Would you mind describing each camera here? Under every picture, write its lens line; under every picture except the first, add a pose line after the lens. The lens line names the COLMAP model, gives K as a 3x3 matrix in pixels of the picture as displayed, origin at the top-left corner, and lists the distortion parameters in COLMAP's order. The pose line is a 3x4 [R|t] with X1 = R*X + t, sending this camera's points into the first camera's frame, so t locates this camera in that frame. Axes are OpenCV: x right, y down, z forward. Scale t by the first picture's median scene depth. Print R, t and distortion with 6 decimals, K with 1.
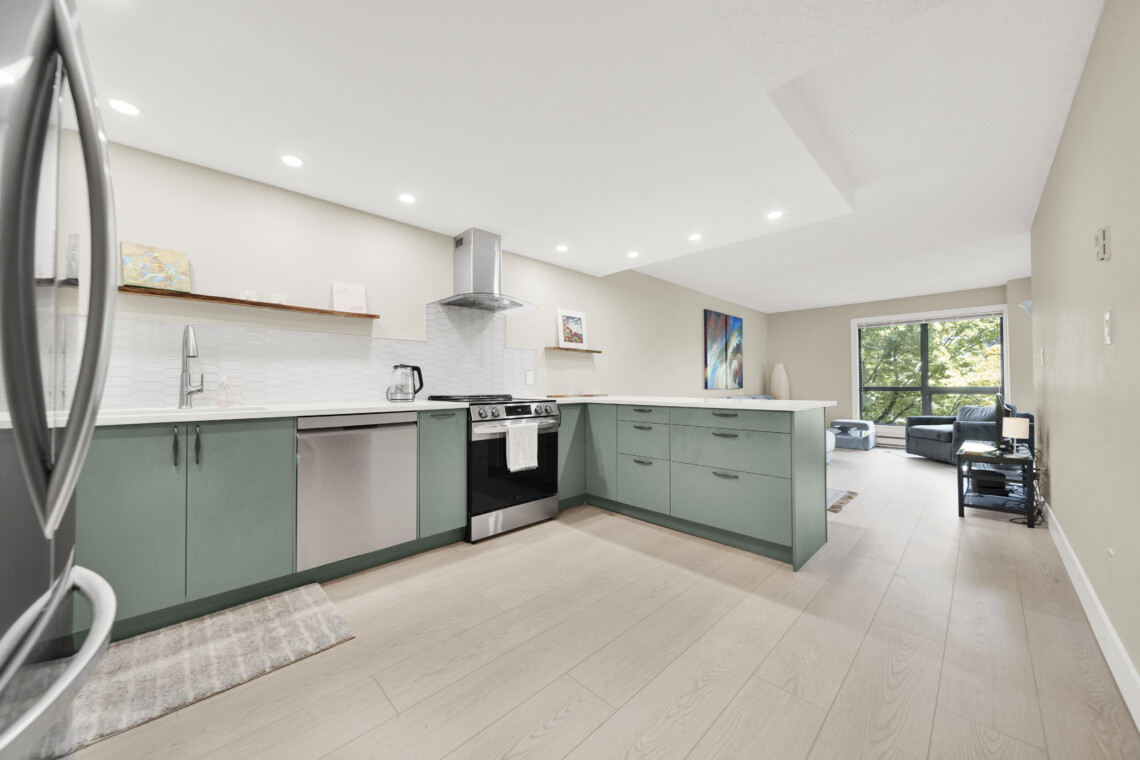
lens RADIAL K [[404.2, 0, 566.6], [0, 404.2, 378.5], [0, 0, 1]] dist [-0.001699, -0.000287]
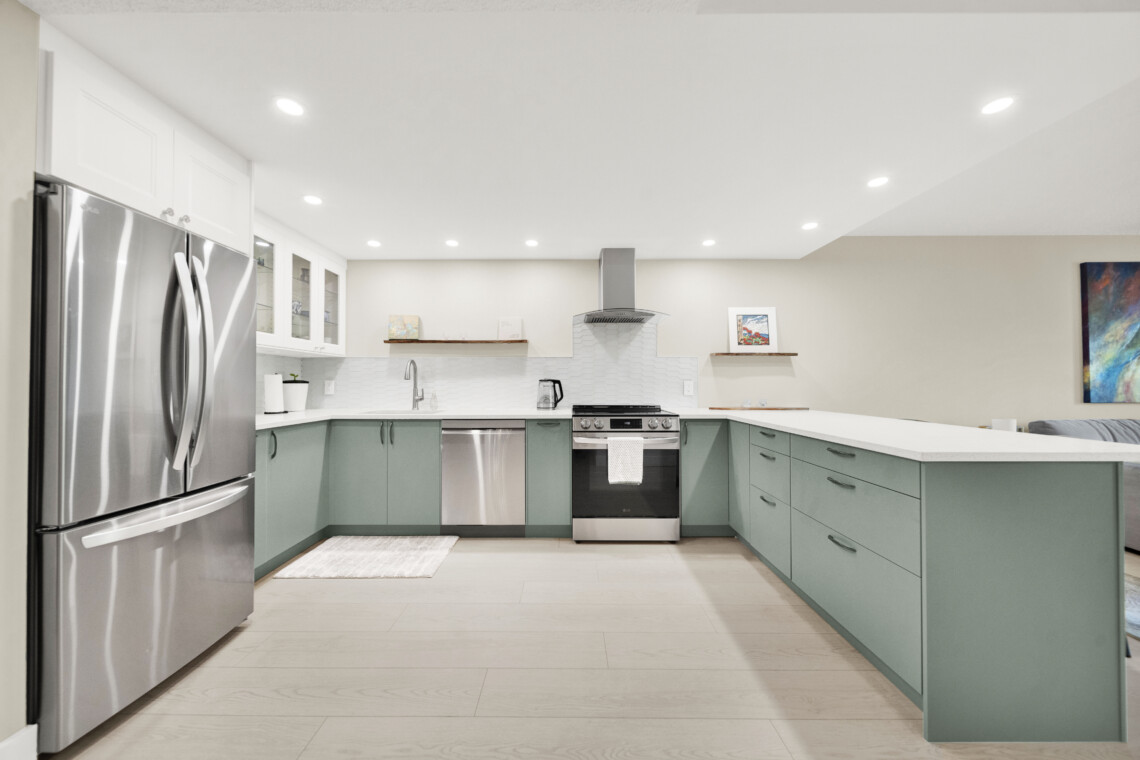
lens RADIAL K [[404.2, 0, 566.6], [0, 404.2, 378.5], [0, 0, 1]] dist [-0.001699, -0.000287]
pose [[0.713803, -0.008271, -0.700297, 0.413169], [0.010037, 0.999948, -0.001579, -0.028168], [0.700274, -0.005902, 0.713849, 0.160481]]
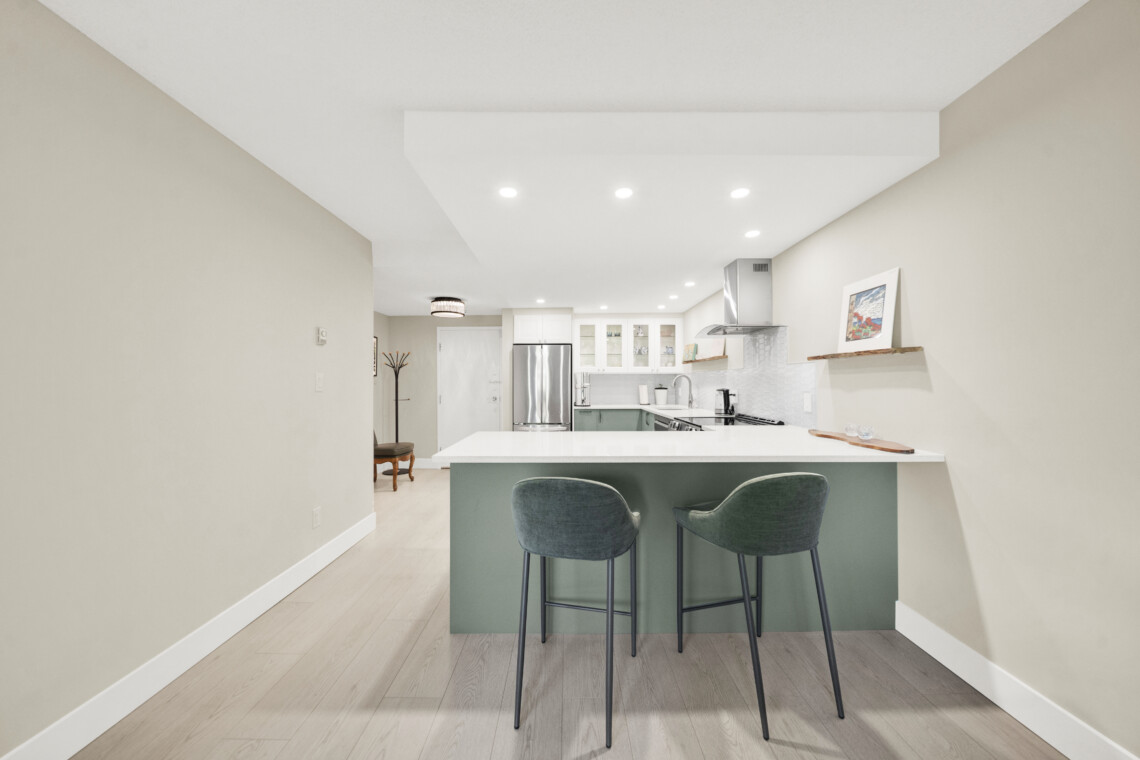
lens RADIAL K [[404.2, 0, 566.6], [0, 404.2, 378.5], [0, 0, 1]] dist [-0.001699, -0.000287]
pose [[-0.699268, -0.002316, -0.714855, 0.839745], [0.016256, 0.999685, -0.019141, -0.042684], [0.714674, -0.025005, -0.699010, 1.375970]]
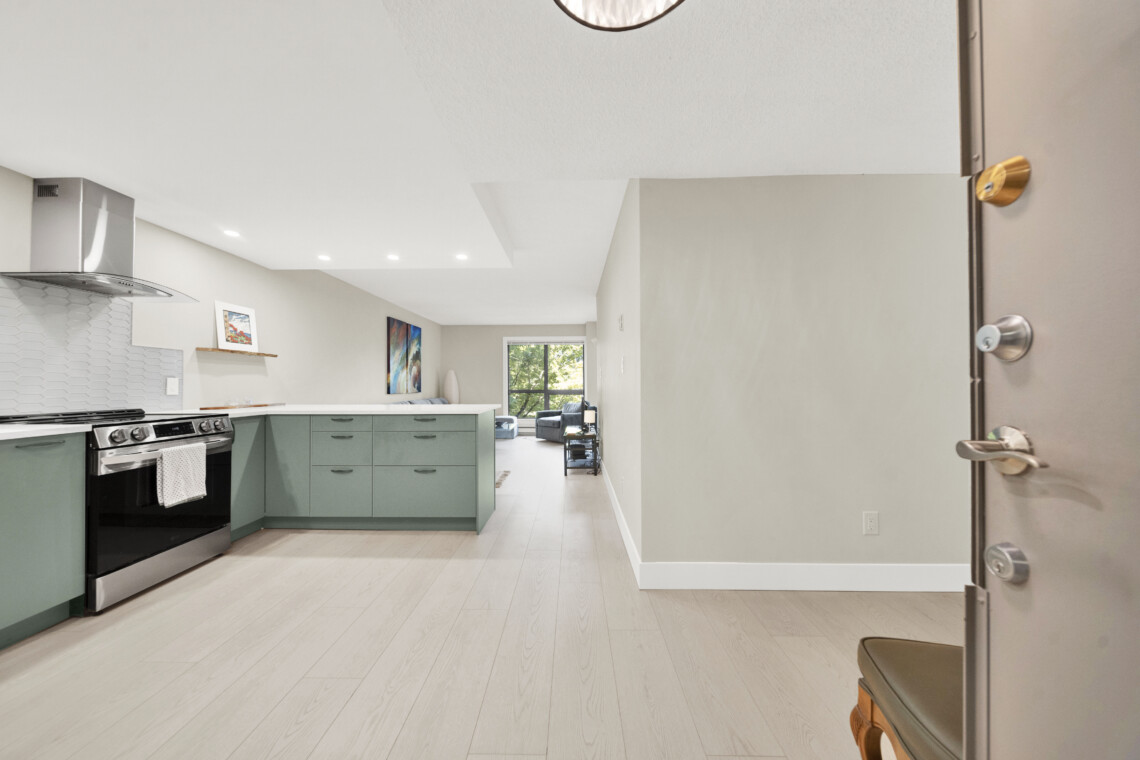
lens RADIAL K [[404.2, 0, 566.6], [0, 404.2, 378.5], [0, 0, 1]] dist [-0.001699, -0.000287]
pose [[0.708032, 0.010666, 0.706099, -0.116977], [-0.008841, 0.999941, -0.006239, -0.020820], [-0.706125, -0.001825, 0.708085, -0.099436]]
